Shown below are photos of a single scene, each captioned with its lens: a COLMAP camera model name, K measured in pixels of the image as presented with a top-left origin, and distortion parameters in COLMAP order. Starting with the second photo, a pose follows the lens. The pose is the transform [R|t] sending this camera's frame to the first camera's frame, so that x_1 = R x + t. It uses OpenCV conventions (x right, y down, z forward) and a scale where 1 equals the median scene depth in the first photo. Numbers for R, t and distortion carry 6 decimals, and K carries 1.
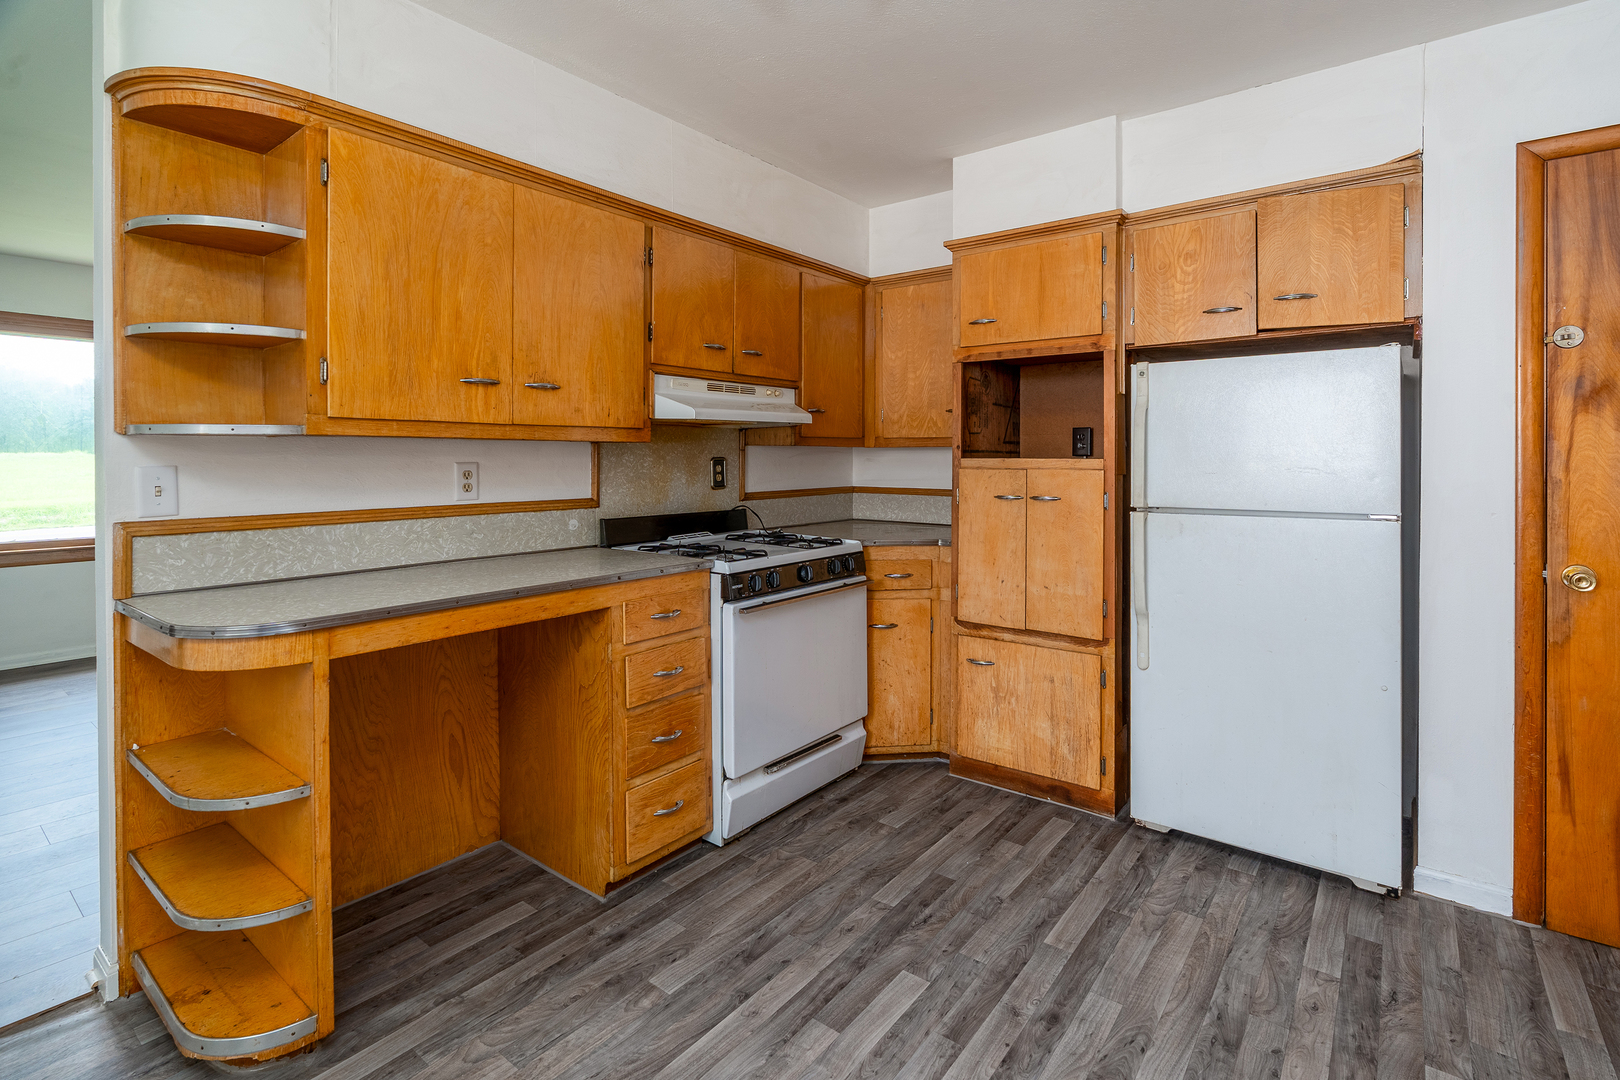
lens RADIAL K [[768.6, 0, 815.4], [0, 768.6, 466.1], [0, 0, 1]] dist [-0.007263, 0.003055]
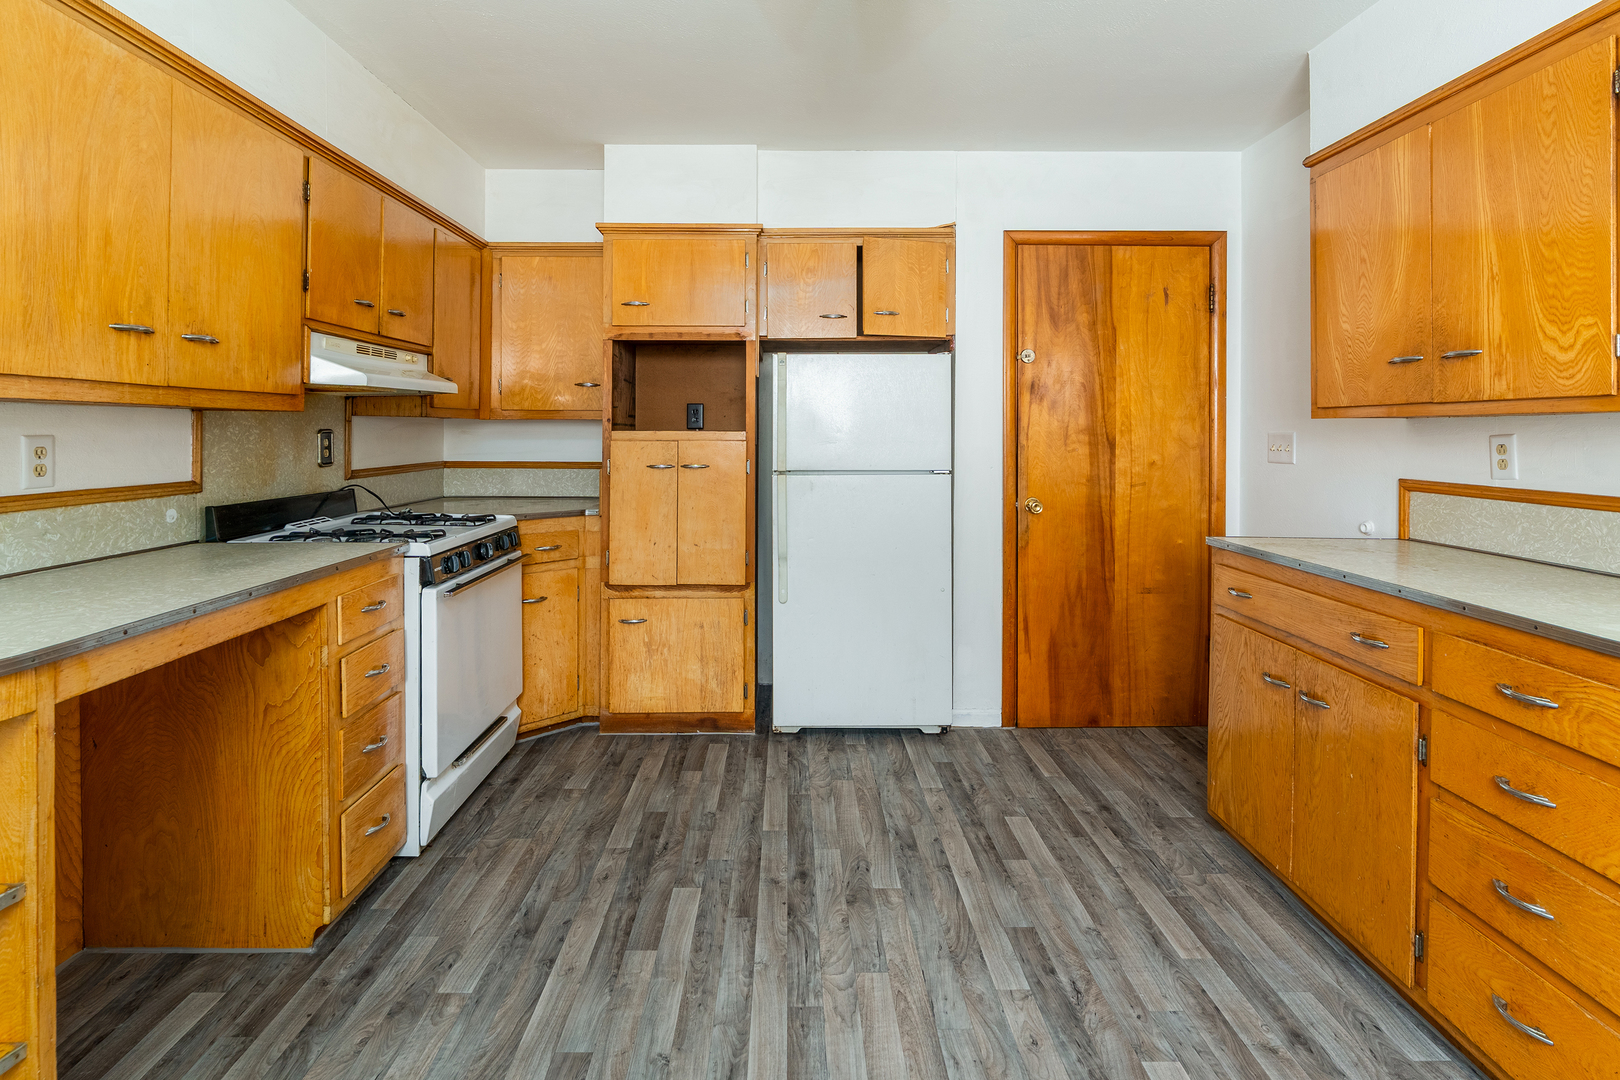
lens RADIAL K [[768.6, 0, 824.4], [0, 768.6, 439.5], [0, 0, 1]] dist [-0.007263, 0.003055]
pose [[0.792230, -0.005039, 0.610201, -0.320327], [0.004725, 0.999987, 0.002123, 0.000919], [-0.610204, 0.001201, 0.792244, -0.018000]]
